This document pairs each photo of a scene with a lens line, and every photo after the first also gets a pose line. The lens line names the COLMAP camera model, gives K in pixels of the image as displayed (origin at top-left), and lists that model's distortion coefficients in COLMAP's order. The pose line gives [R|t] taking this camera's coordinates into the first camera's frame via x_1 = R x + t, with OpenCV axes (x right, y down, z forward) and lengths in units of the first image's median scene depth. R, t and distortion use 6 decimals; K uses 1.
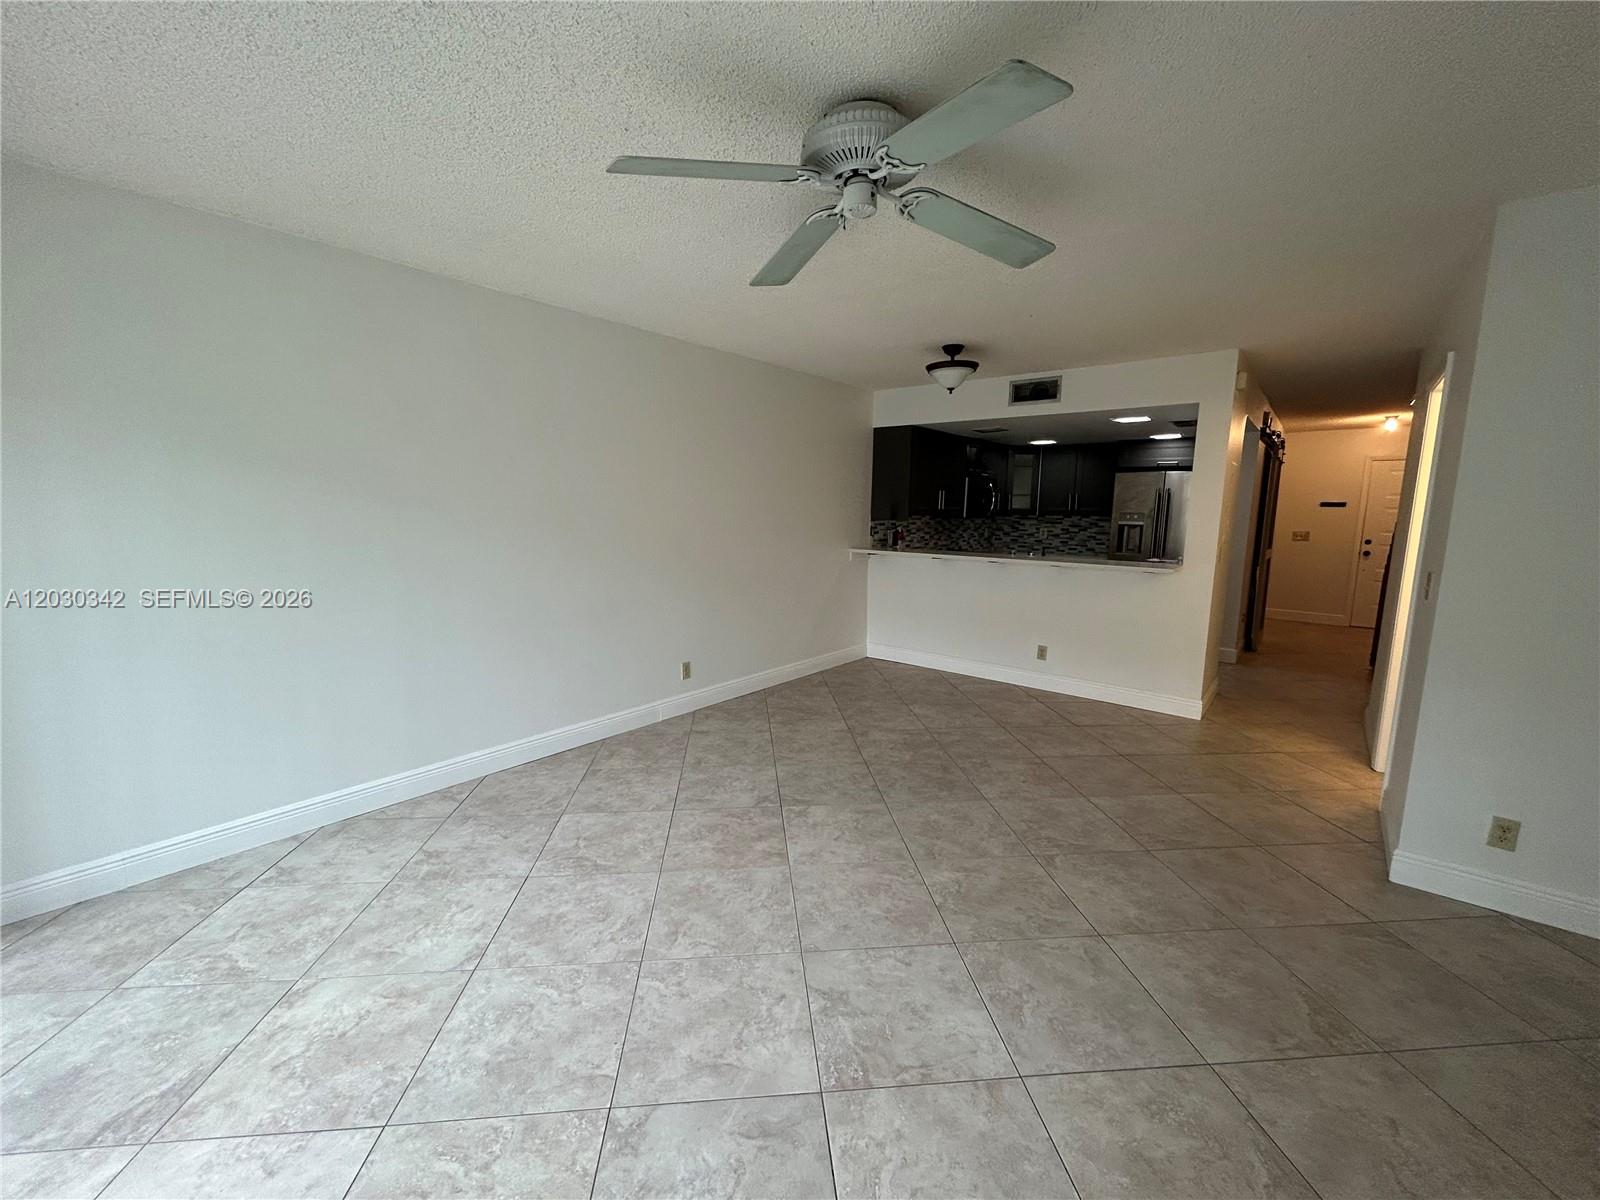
lens RADIAL K [[641.3, 0, 791.4], [0, 641.3, 590.6], [0, 0, 1]] dist [-0.003340, 0.000407]
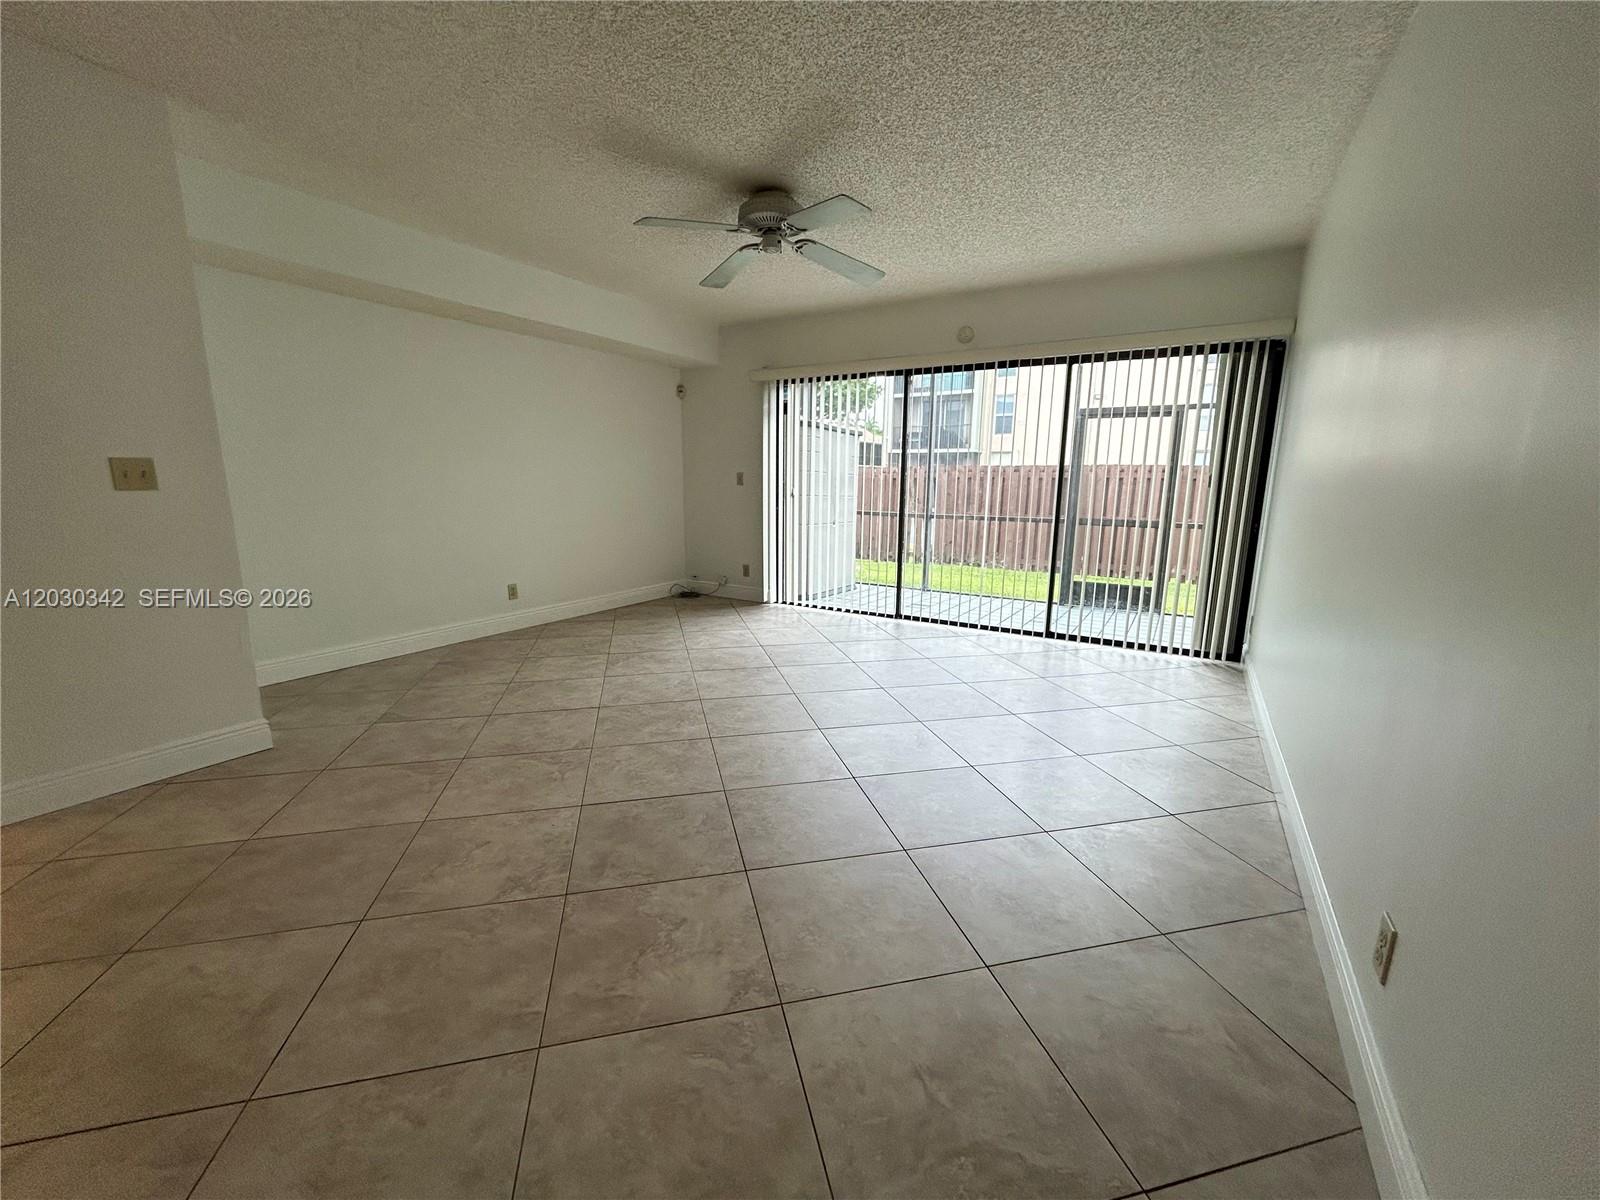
lens RADIAL K [[631.3, 0, 803.3], [0, 631.3, 604.0], [0, 0, 1]] dist [0.001479, 0.000147]
pose [[-0.986263, 0.011305, -0.164792, 0.172488], [-0.043439, 0.944788, 0.324791, -0.128940], [0.159366, 0.327488, -0.931318, 1.621002]]
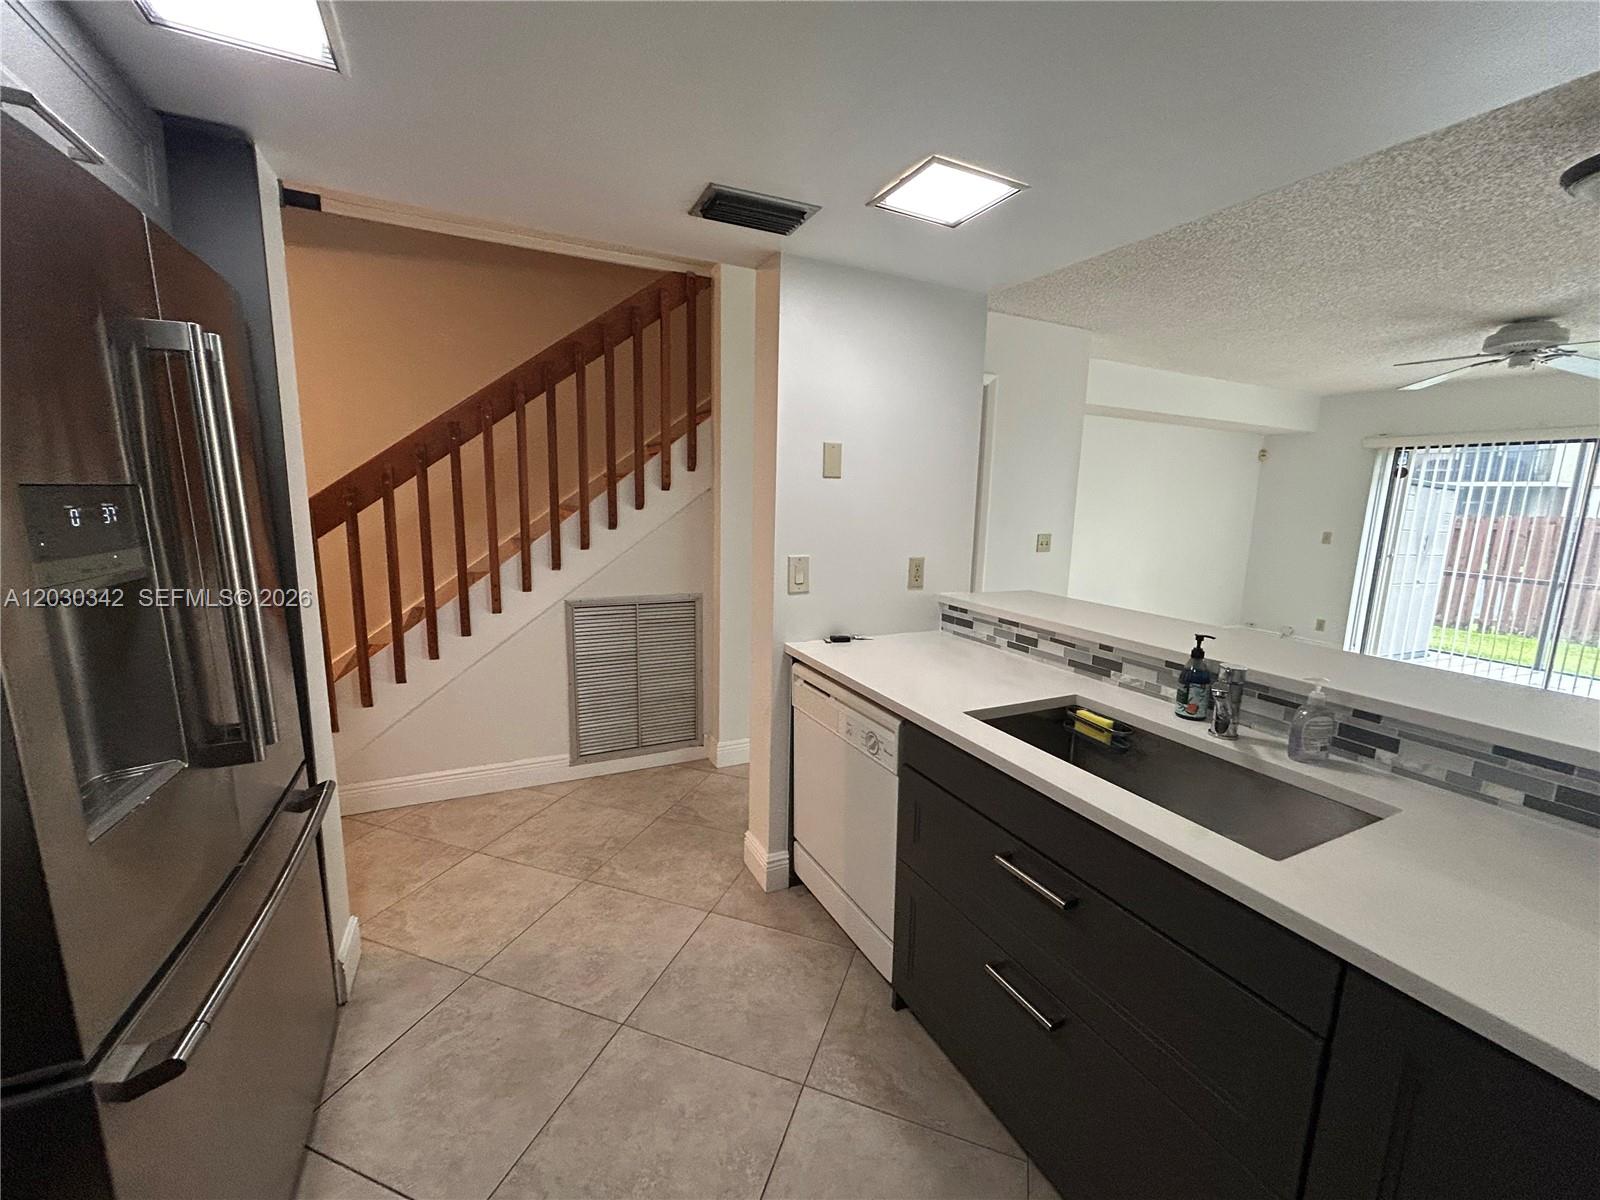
lens RADIAL K [[644.6, 0, 797.0], [0, 644.6, 601.5], [0, 0, 1]] dist [0.001834, 0.000393]
pose [[-0.916986, -0.109749, 0.383525, 0.762116], [0.004935, 0.958216, 0.286002, -0.256919], [-0.398888, 0.264153, -0.878130, 2.213680]]
